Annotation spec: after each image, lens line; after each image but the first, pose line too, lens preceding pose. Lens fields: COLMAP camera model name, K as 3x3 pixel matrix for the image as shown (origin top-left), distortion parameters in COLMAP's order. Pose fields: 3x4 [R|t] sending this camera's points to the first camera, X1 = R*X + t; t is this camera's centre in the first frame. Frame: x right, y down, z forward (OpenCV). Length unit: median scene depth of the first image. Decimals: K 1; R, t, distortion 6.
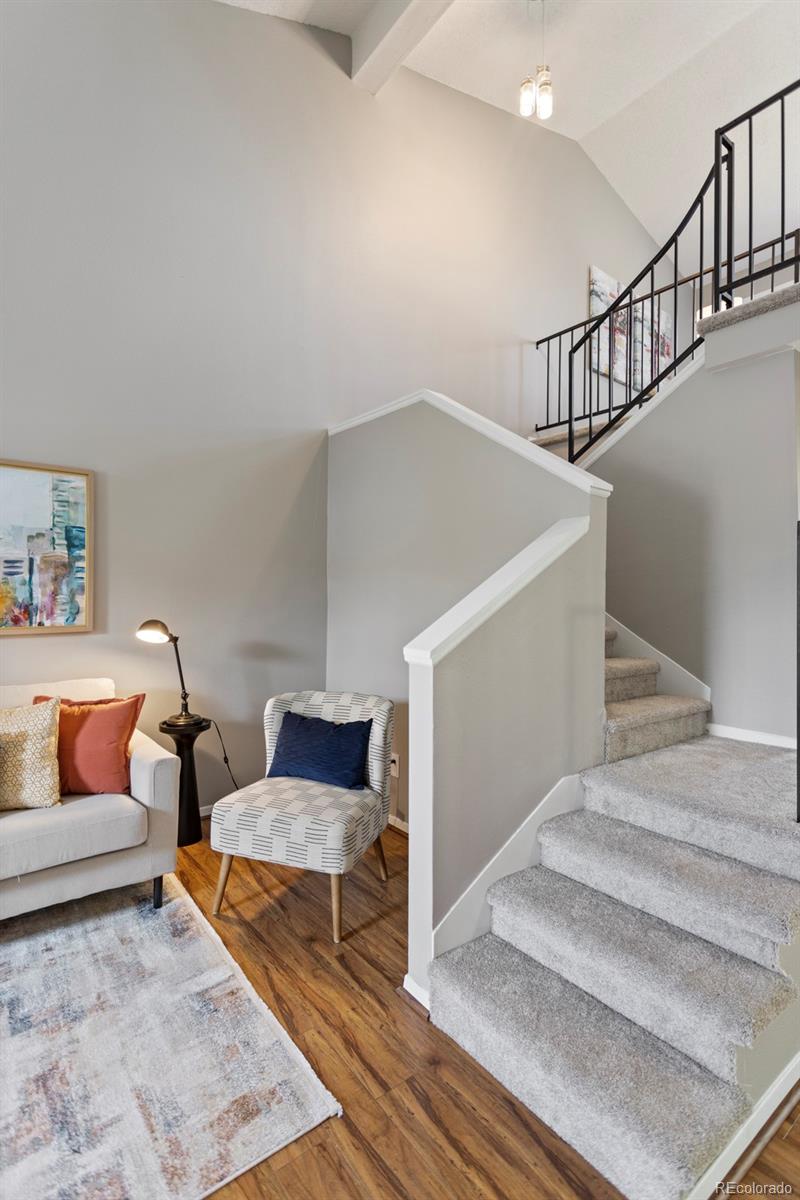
lens RADIAL K [[571.1, 0, 397.3], [0, 571.1, 587.4], [0, 0, 1]] dist [0.003977, 0.001890]
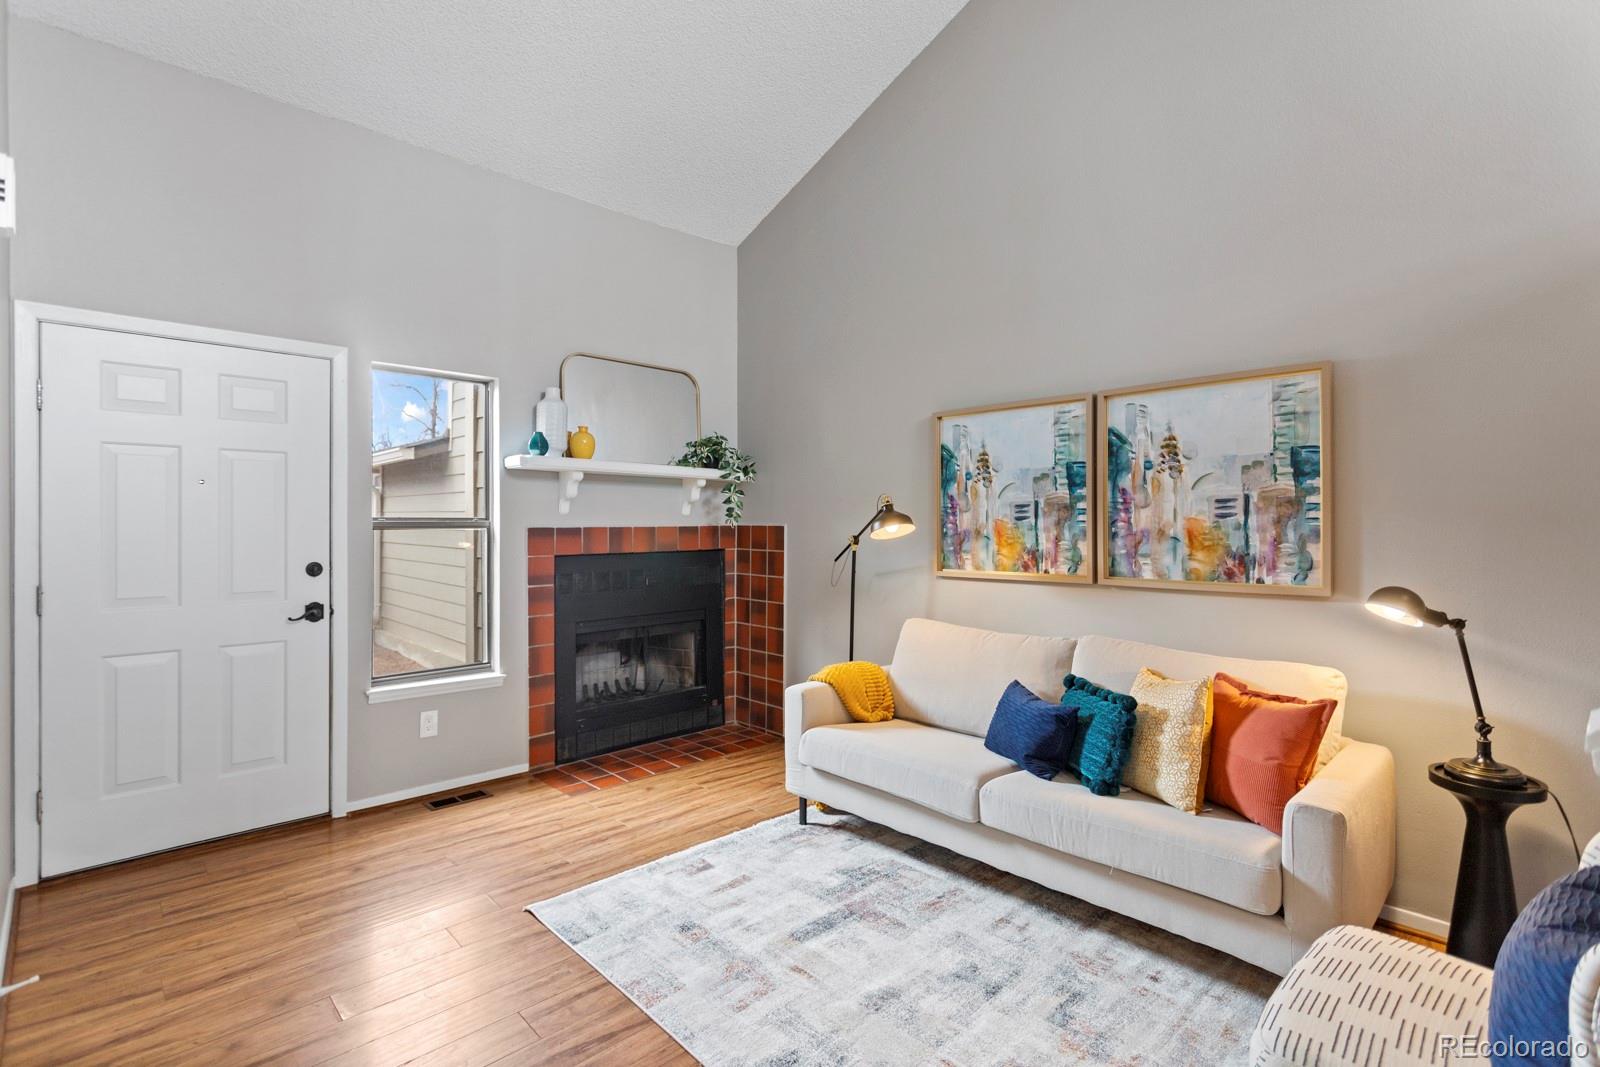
lens RADIAL K [[761.4, 0, 805.5], [0, 761.4, 524.6], [0, 0, 1]] dist [0.003977, 0.001890]
pose [[0.110027, -0.006296, -0.993909, 0.366335], [0.017996, 0.999829, -0.004341, -0.019821], [0.993766, -0.017408, 0.110122, 0.337124]]
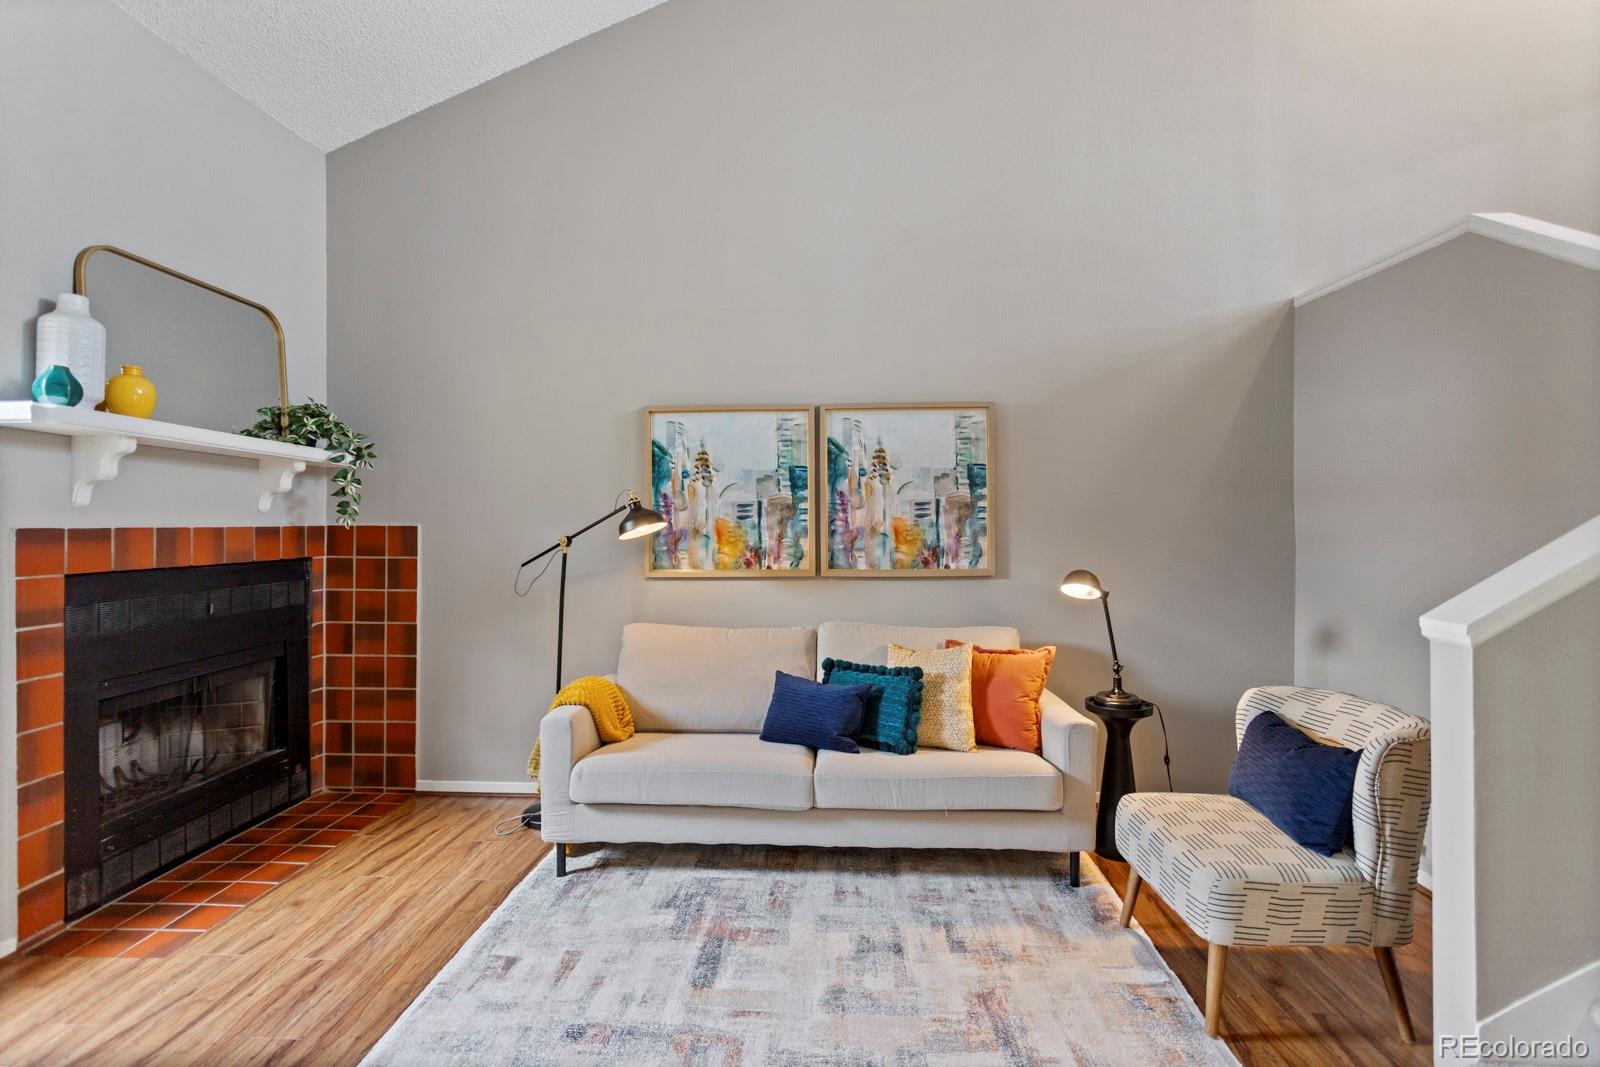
lens RADIAL K [[761.4, 0, 799.6], [0, 761.4, 527.3], [0, 0, 1]] dist [0.003977, 0.001890]
pose [[0.764359, -0.007483, -0.644748, 0.027232], [0.018474, 0.999776, 0.010298, -0.024633], [0.644526, -0.019783, 0.764326, -0.179680]]
